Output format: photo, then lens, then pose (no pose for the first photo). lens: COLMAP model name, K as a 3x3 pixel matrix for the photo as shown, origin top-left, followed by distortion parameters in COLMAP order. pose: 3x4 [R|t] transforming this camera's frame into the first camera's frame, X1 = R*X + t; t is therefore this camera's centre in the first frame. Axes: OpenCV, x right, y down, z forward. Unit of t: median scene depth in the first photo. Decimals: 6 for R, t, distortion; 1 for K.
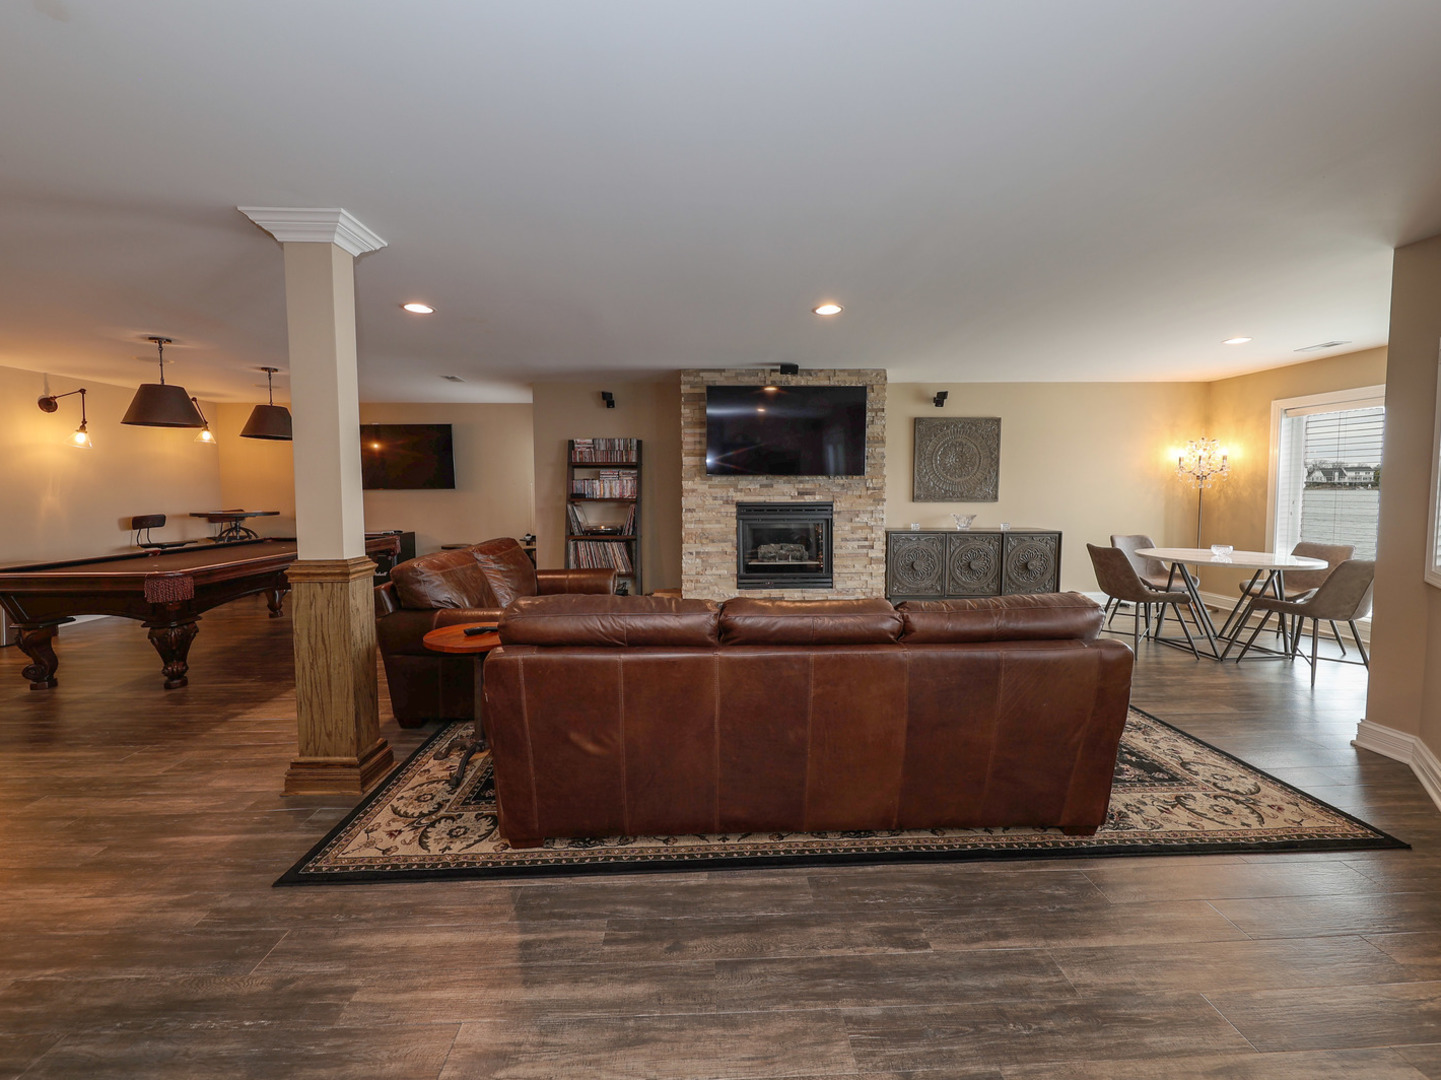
lens RADIAL K [[550.2, 0, 716.2], [0, 550.2, 524.9], [0, 0, 1]] dist [0.001674, -0.000158]
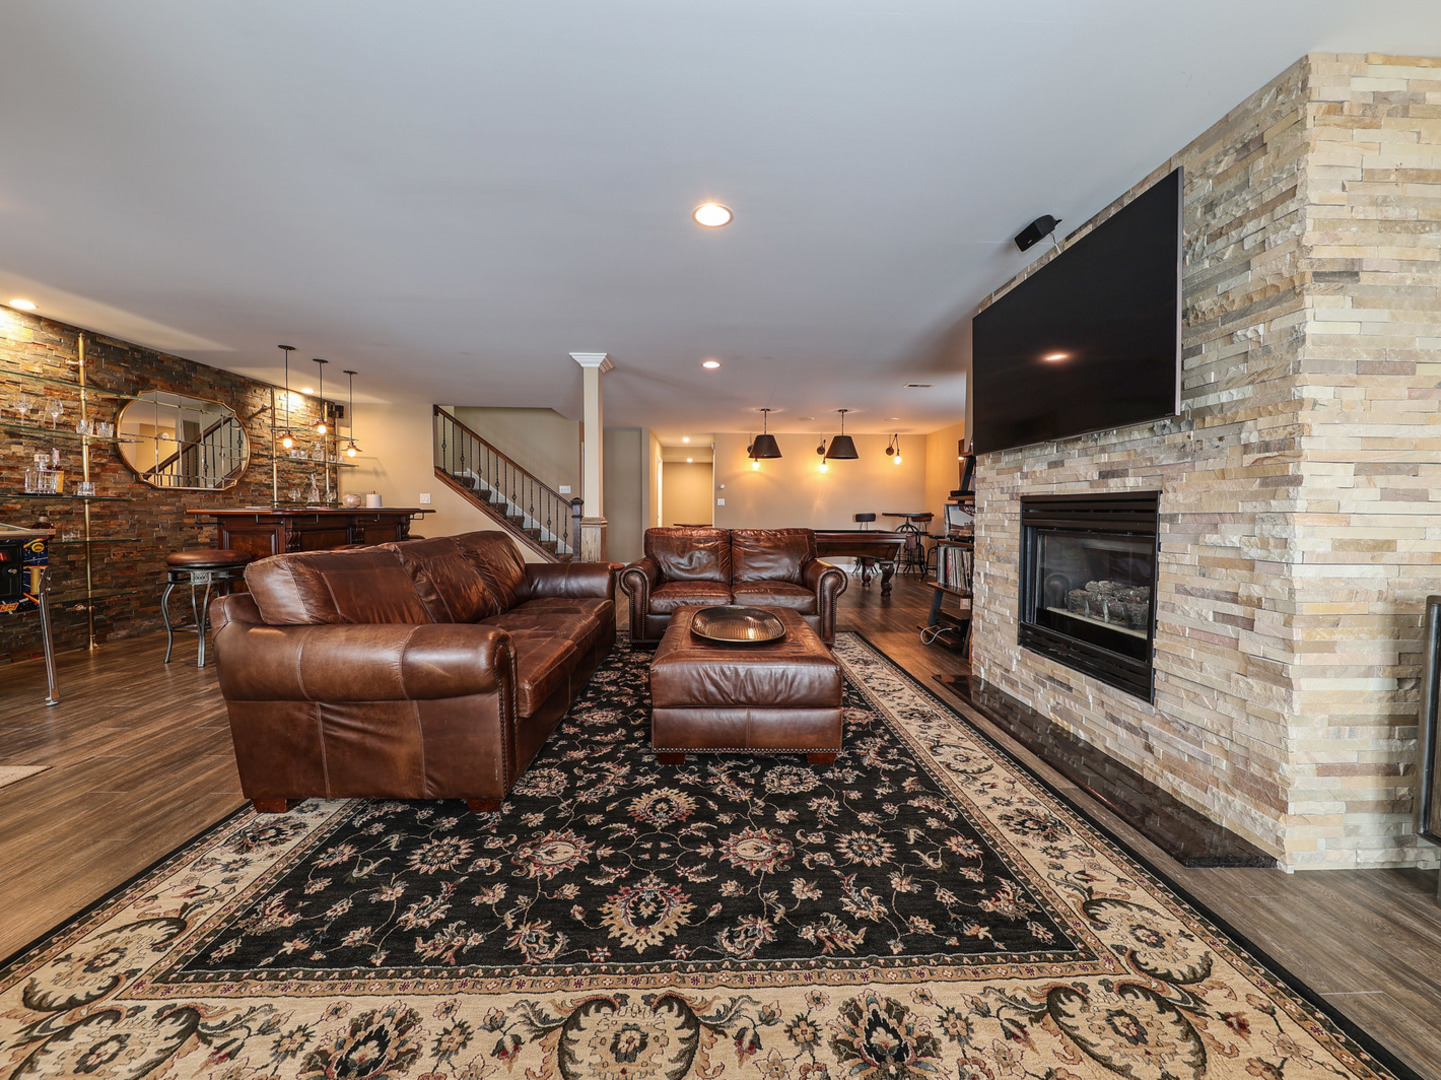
lens RADIAL K [[550.2, 0, 713.2], [0, 550.2, 528.3], [0, 0, 1]] dist [0.001674, -0.000158]
pose [[-0.013920, 0.039809, -0.999110, 0.622675], [-0.071580, 0.996604, 0.040706, -0.007637], [0.997338, 0.072083, -0.011023, 0.683080]]
